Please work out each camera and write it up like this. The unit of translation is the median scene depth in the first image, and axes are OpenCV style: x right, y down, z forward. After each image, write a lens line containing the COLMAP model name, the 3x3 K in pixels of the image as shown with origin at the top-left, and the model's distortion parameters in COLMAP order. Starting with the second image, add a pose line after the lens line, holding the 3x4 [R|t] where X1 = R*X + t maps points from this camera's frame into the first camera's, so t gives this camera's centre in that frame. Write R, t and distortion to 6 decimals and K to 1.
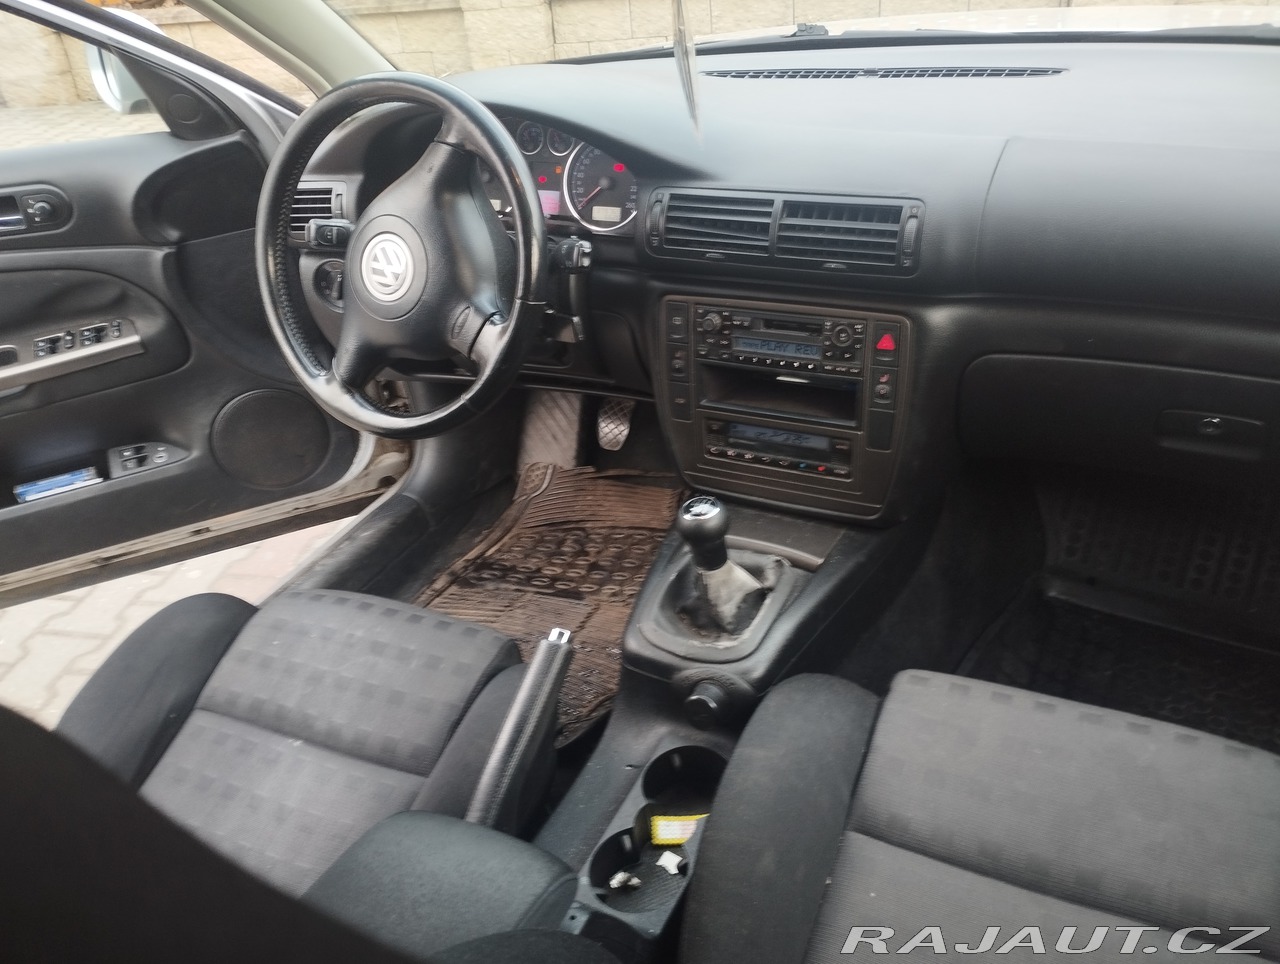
lens RADIAL K [[1049.0, 0, 645.8], [0, 1049.0, 484.6], [0, 0, 1]] dist [0.078127, -0.085216]
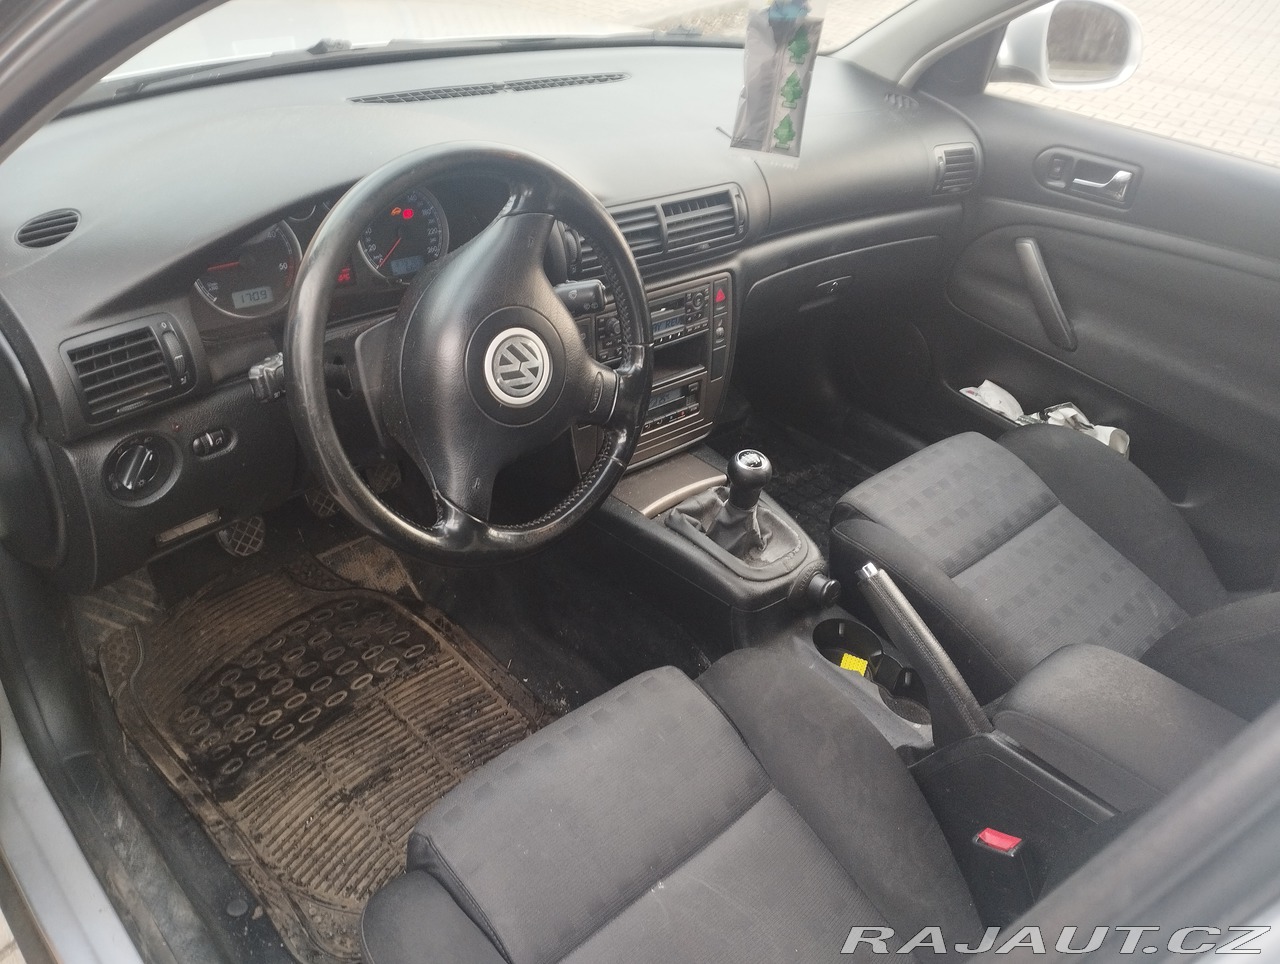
lens RADIAL K [[1049.0, 0, 645.8], [0, 1049.0, 484.6], [0, 0, 1]] dist [0.078127, -0.085216]
pose [[0.325155, -0.411201, 0.851579, -0.979270], [0.366779, 0.884859, 0.287225, -0.326922], [-0.871635, 0.218949, 0.438537, 0.549070]]
